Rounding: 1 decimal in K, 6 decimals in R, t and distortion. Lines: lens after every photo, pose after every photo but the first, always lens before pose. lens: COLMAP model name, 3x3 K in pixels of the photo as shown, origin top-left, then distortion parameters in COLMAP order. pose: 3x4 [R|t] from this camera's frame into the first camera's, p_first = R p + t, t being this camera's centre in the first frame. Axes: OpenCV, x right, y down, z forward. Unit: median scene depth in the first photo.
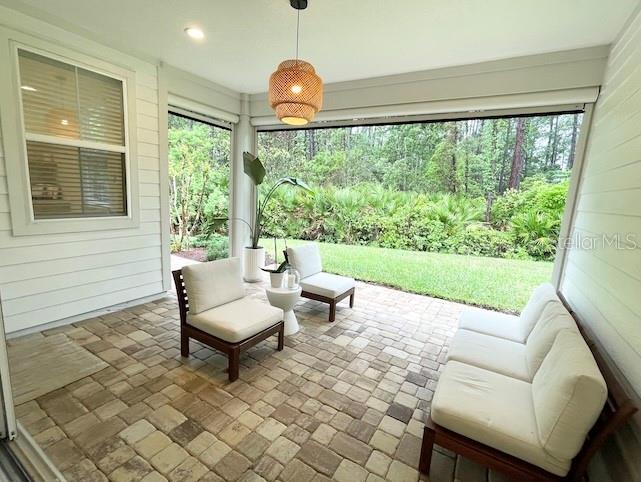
lens RADIAL K [[299.4, 0, 320.6], [0, 299.4, 239.2], [0, 0, 1]] dist [0.001202, 0.001400]
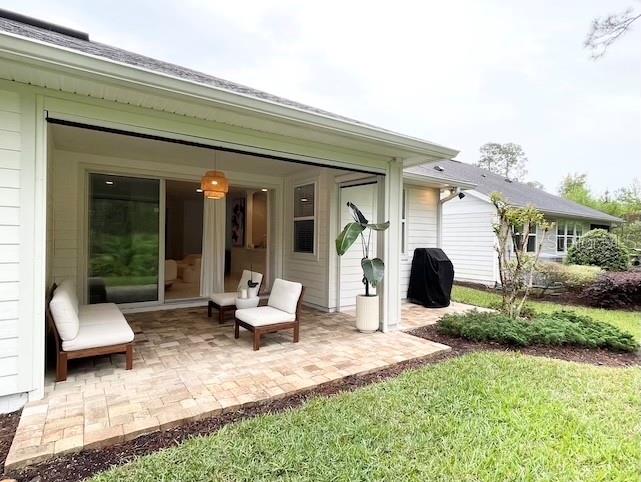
lens RADIAL K [[342.9, 0, 319.1], [0, 342.9, 241.0], [0, 0, 1]] dist [-0.000597, -0.000100]
pose [[-0.389378, -0.057937, -0.919254, 1.262887], [-0.191009, 0.981403, 0.019054, -0.204581], [0.901055, 0.183005, -0.393203, 1.879127]]
